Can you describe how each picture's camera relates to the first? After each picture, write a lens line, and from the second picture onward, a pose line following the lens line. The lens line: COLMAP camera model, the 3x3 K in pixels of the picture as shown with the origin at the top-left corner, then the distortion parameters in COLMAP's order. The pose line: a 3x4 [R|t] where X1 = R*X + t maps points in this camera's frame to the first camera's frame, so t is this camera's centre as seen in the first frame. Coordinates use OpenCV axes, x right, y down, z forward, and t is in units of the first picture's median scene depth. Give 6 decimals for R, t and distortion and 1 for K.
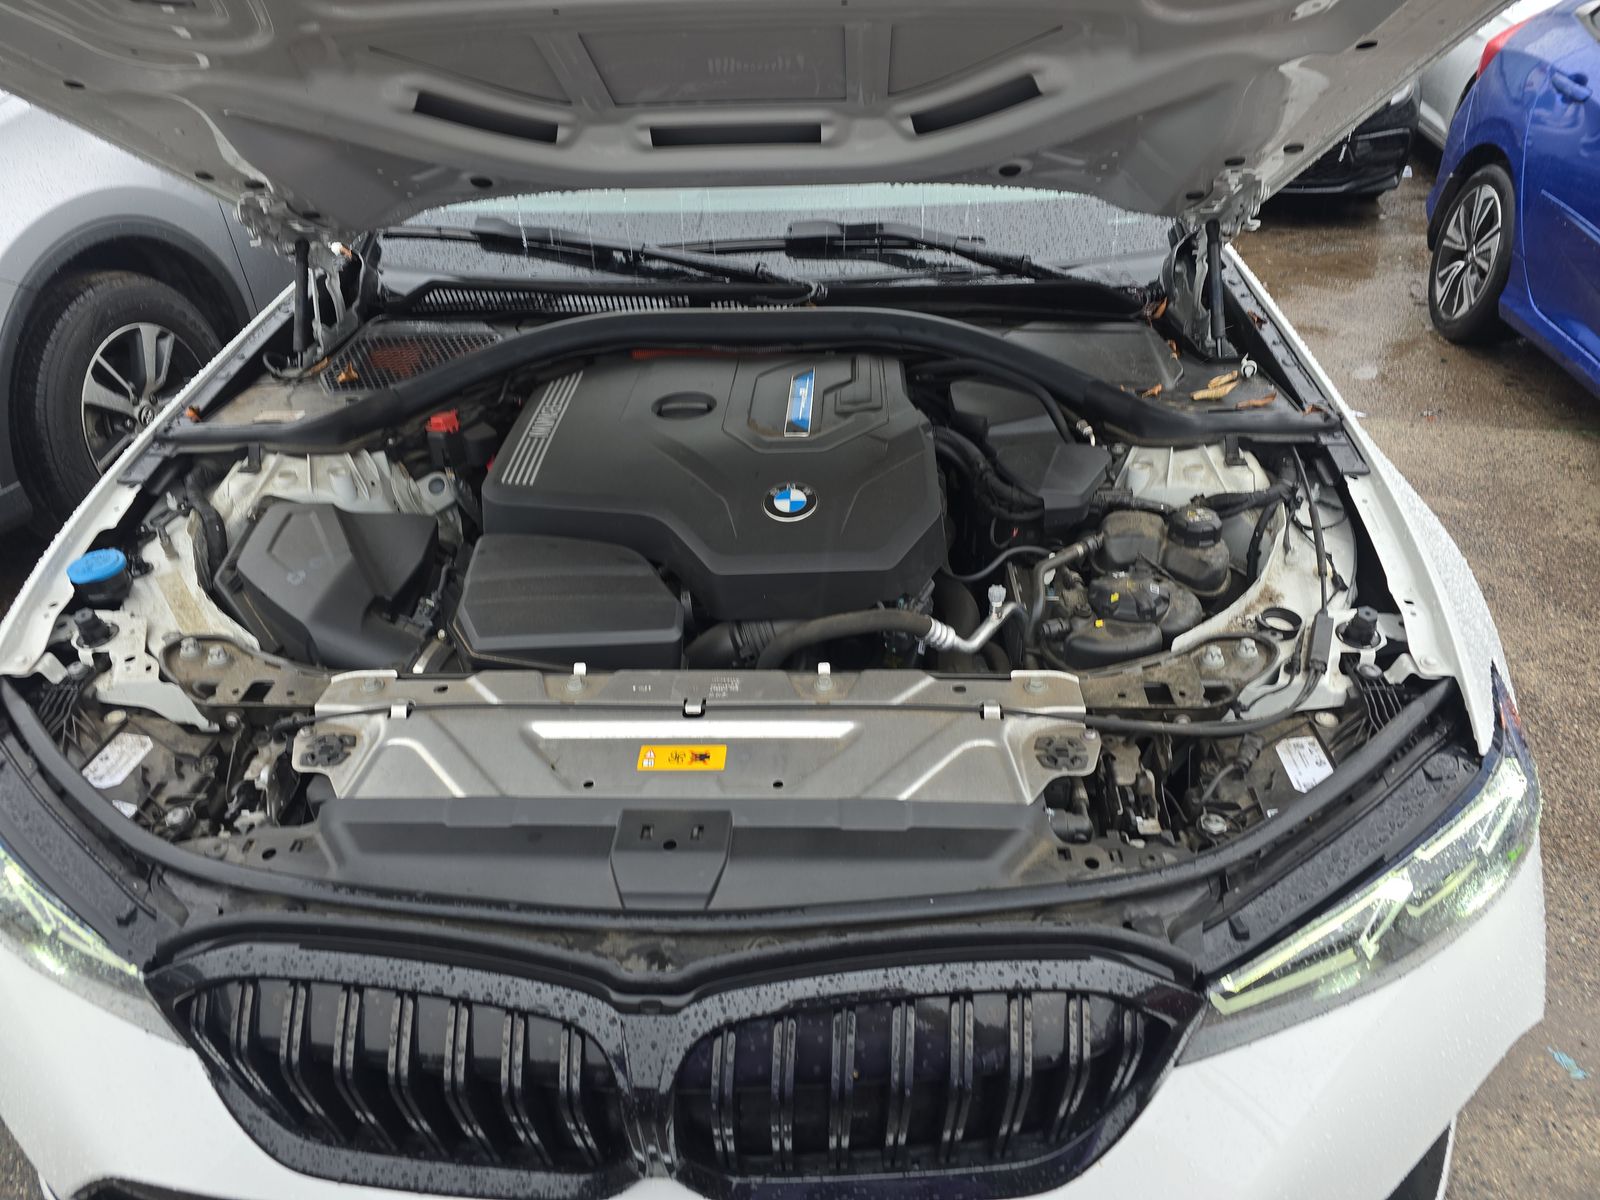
lens RADIAL K [[1087.5, 0, 805.0], [0, 1087.5, 606.1], [0, 0, 1]] dist [0.036009, -0.023115]
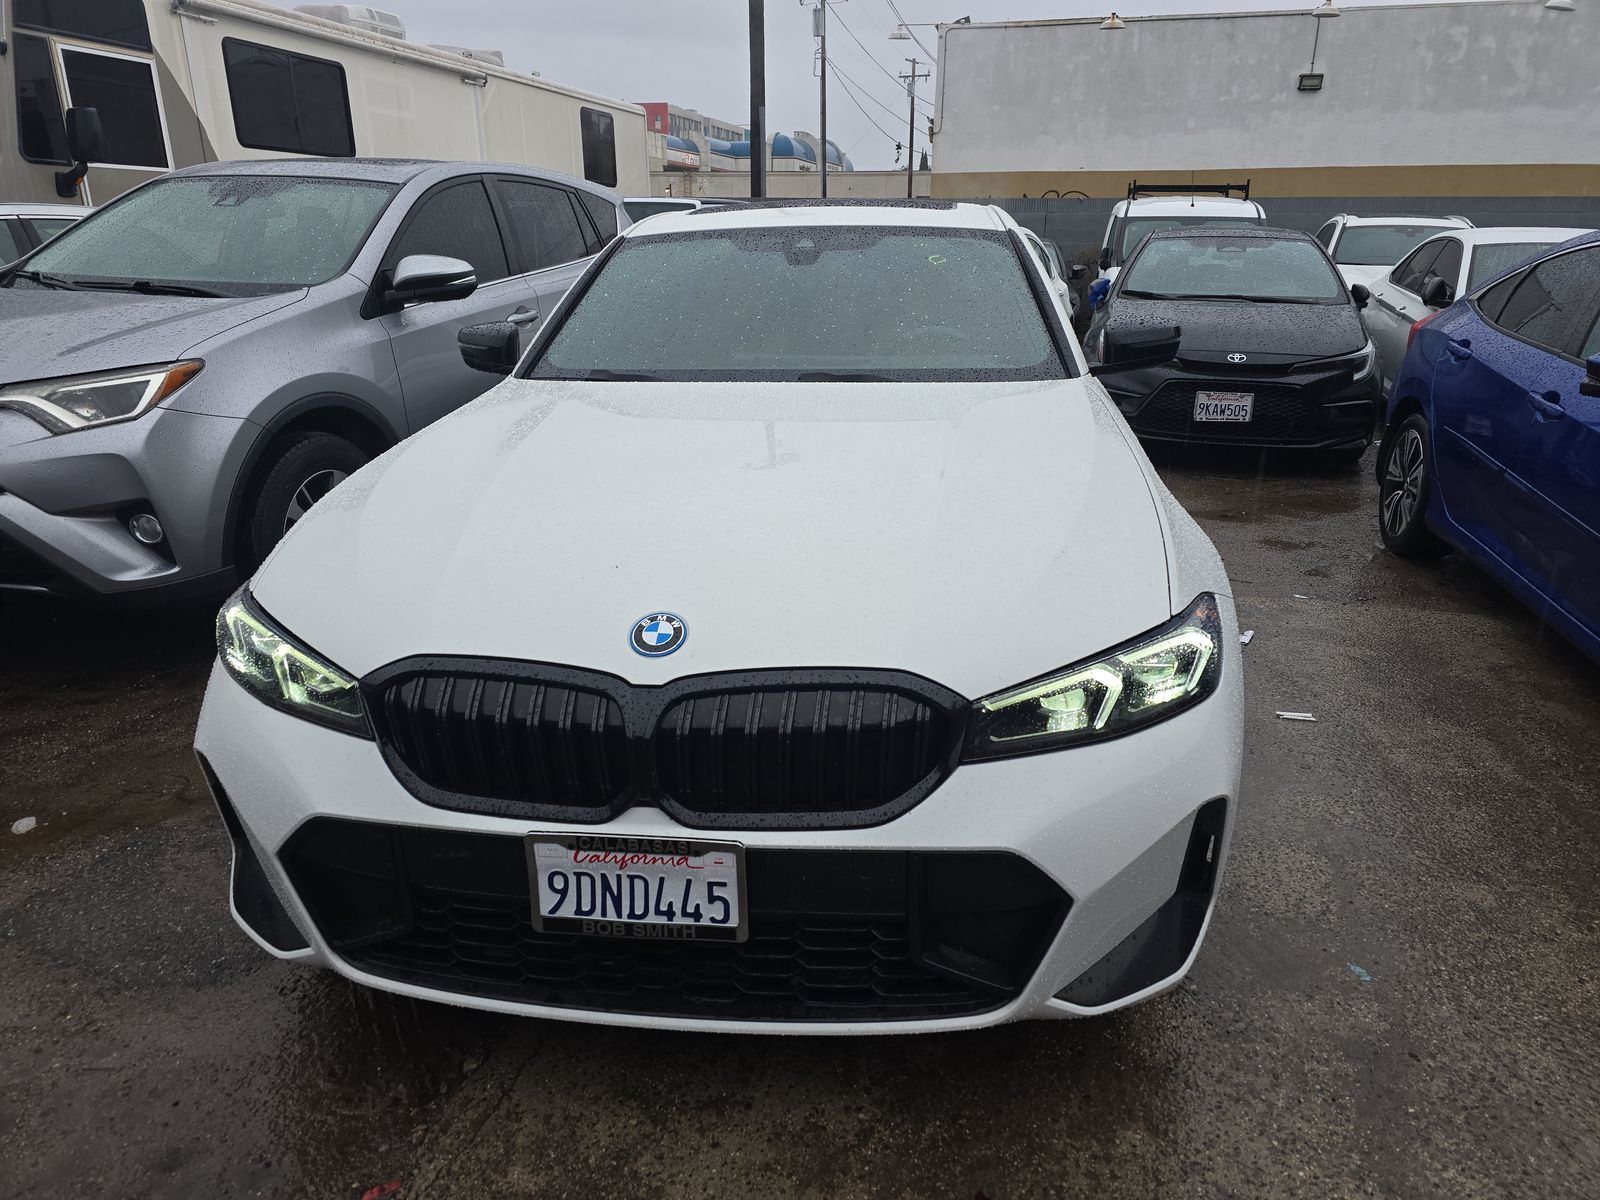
lens RADIAL K [[1087.5, 0, 796.3], [0, 1087.5, 596.6], [0, 0, 1]] dist [0.036009, -0.023115]
pose [[0.995969, 0.044561, -0.077840, 0.071952], [-0.063267, 0.964196, -0.257532, 0.215270], [0.063578, 0.261419, 0.963129, -0.223478]]
